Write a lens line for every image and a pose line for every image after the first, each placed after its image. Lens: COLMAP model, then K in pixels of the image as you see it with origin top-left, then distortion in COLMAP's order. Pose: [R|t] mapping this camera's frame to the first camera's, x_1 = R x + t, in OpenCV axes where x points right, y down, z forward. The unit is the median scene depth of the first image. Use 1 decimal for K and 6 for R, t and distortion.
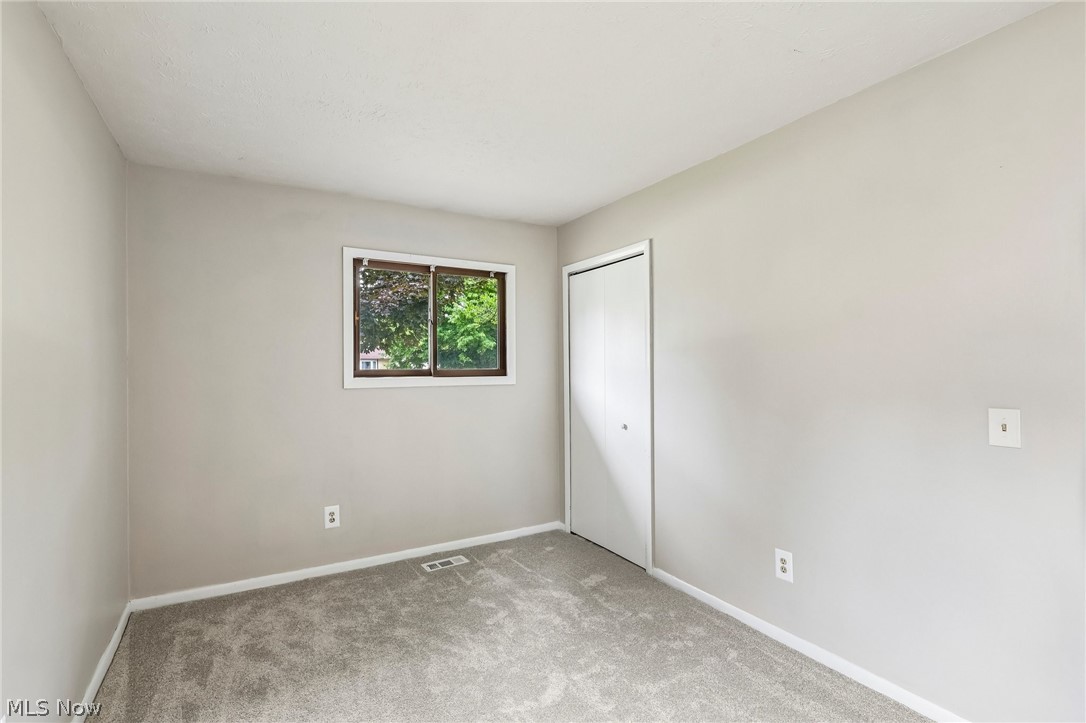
lens RADIAL K [[506.8, 0, 540.2], [0, 506.8, 359.4], [0, 0, 1]] dist [-0.000511, 0.000194]
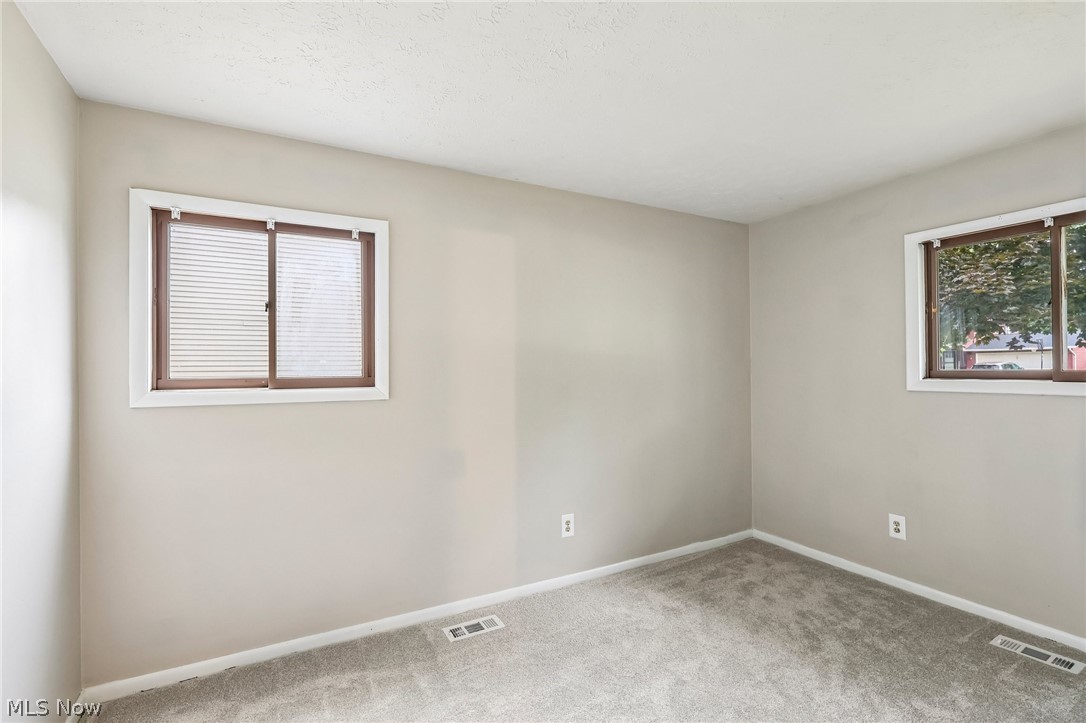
lens RADIAL K [[506.8, 0, 540.2], [0, 506.8, 359.4], [0, 0, 1]] dist [-0.000511, 0.000194]
pose [[-0.031028, -0.012063, -0.999446, 0.602530], [0.020709, 0.999705, -0.012709, -0.000605], [0.999304, -0.021092, -0.030769, 0.412615]]
